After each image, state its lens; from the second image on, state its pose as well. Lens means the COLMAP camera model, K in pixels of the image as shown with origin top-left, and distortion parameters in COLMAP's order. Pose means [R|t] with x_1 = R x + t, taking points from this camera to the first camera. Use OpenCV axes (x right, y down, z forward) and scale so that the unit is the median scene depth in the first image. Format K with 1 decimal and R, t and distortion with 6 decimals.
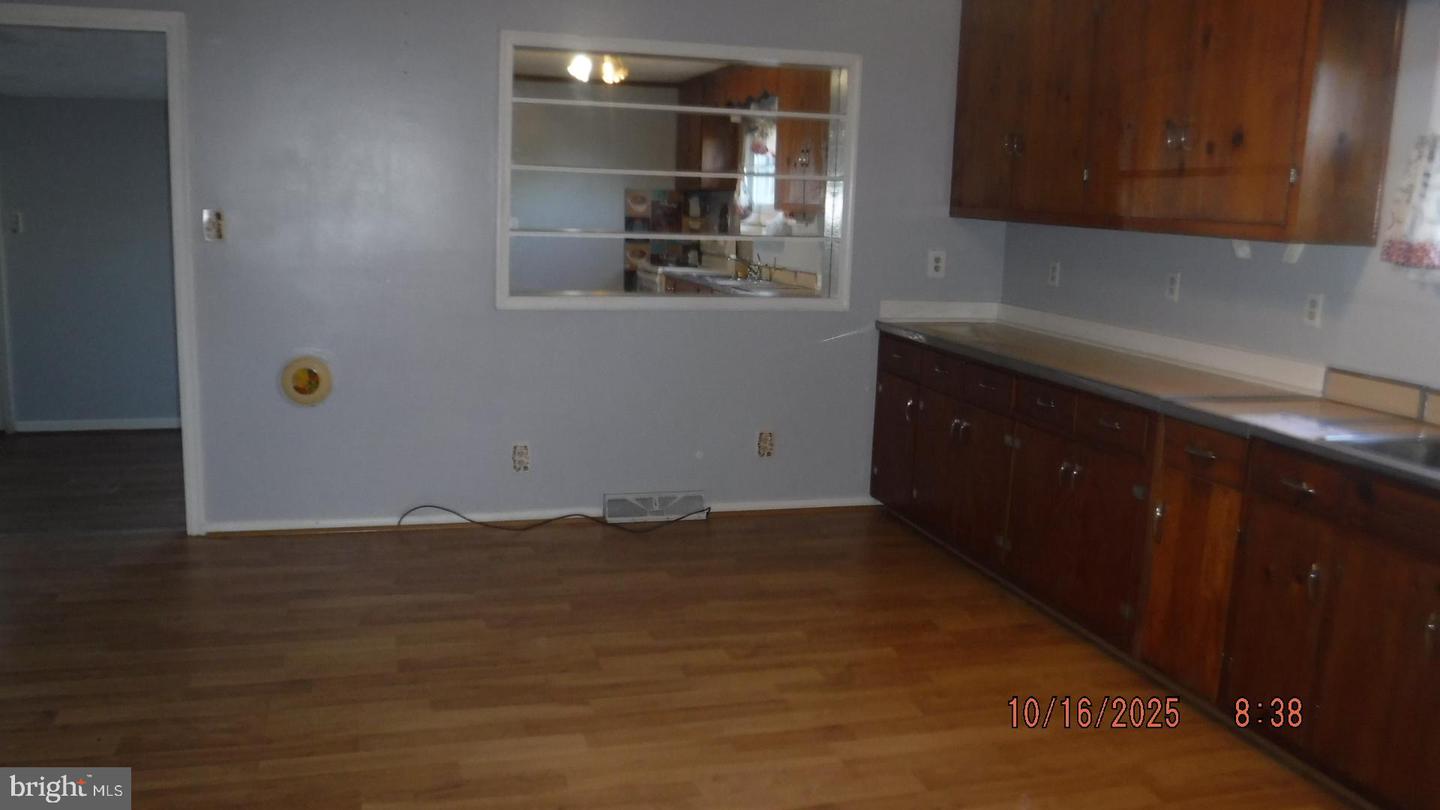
lens RADIAL K [[1252.5, 0, 720.0], [0, 1252.5, 405.0], [0, 0, 1]] dist [-0.006647, -0.005572]
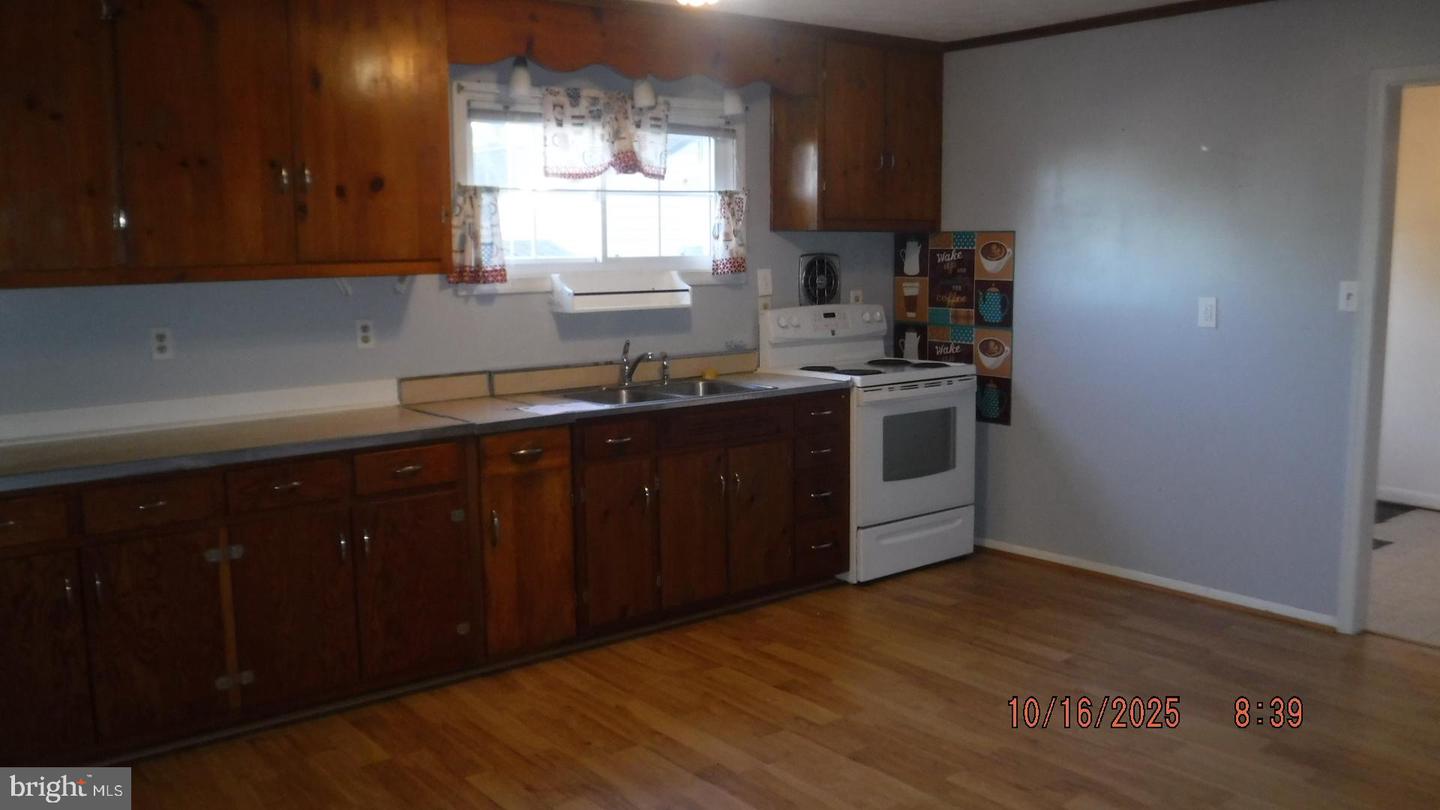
lens RADIAL K [[1252.5, 0, 720.0], [0, 1252.5, 405.0], [0, 0, 1]] dist [-0.006647, -0.005572]
pose [[-0.379003, -0.162506, 0.911015, -0.702768], [0.153930, 0.959675, 0.235224, -0.236608], [-0.912503, 0.229383, -0.338705, 1.130801]]
